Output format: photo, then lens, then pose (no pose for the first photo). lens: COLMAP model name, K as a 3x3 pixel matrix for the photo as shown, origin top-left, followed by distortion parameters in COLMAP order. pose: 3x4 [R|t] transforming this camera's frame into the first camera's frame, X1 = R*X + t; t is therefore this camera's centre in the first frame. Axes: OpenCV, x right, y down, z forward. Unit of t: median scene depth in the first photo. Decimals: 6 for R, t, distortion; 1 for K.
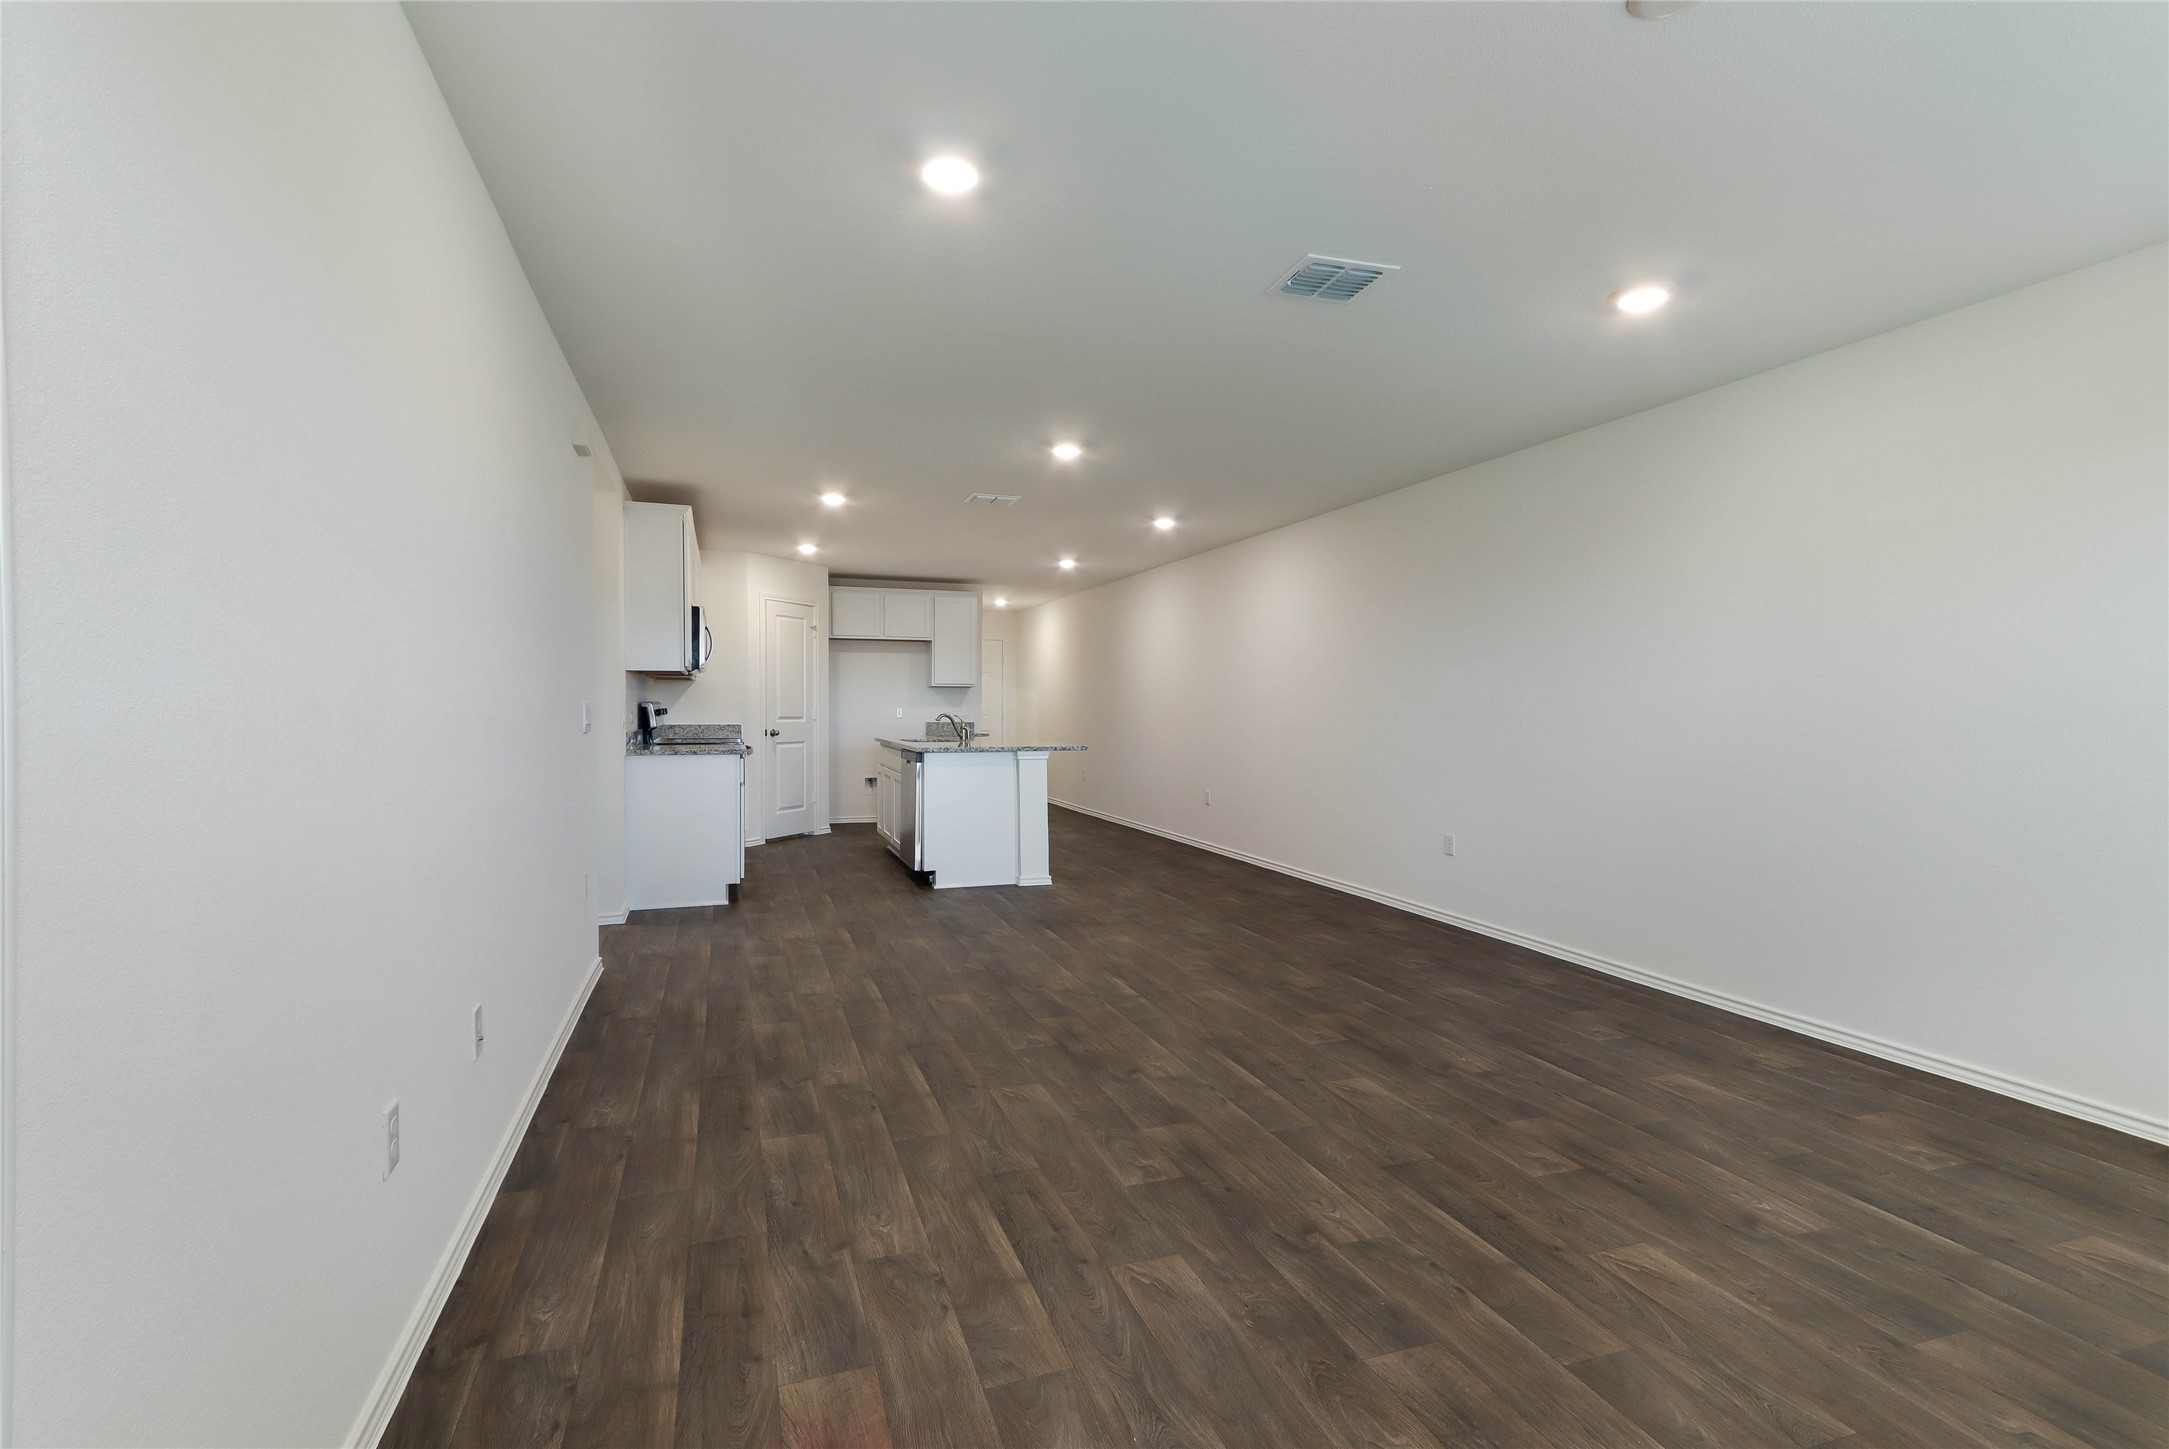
lens RADIAL K [[983.8, 0, 1078.0], [0, 983.8, 780.1], [0, 0, 1]] dist [0.027337, -0.001840]
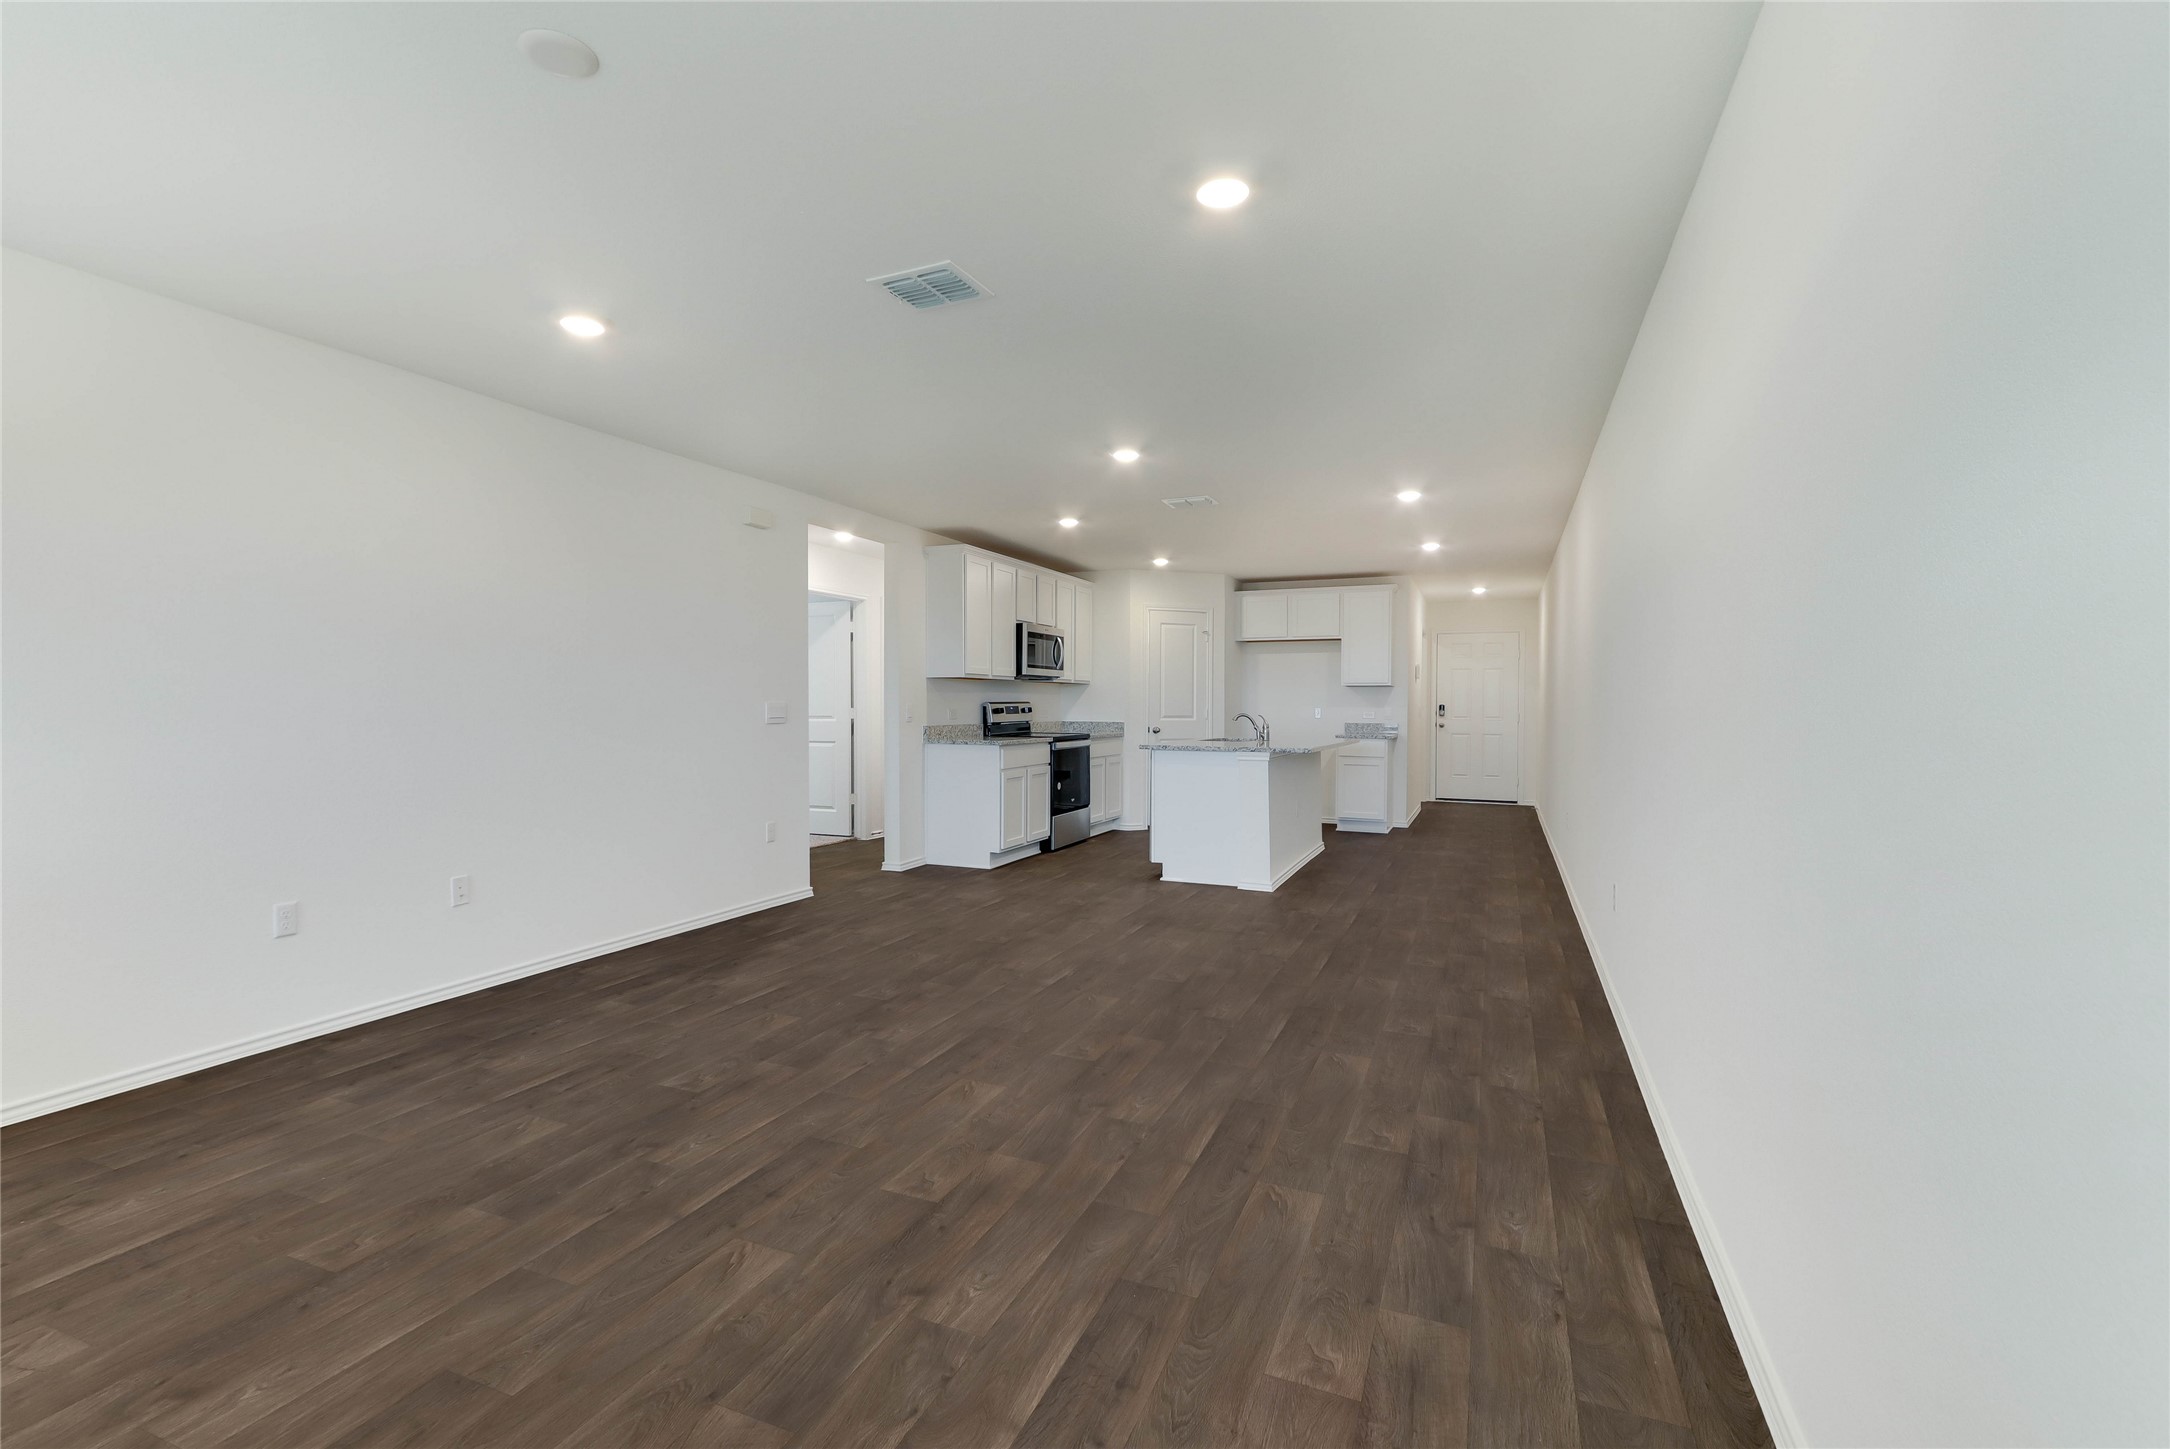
lens RADIAL K [[984.2, 0, 1068.9], [0, 984.2, 787.8], [0, 0, 1]] dist [0.027337, -0.001840]
pose [[0.728396, 0.056972, -0.682783, 0.964782], [-0.051788, 0.998264, 0.028049, -0.023998], [0.683196, 0.014930, 0.730082, 0.321177]]
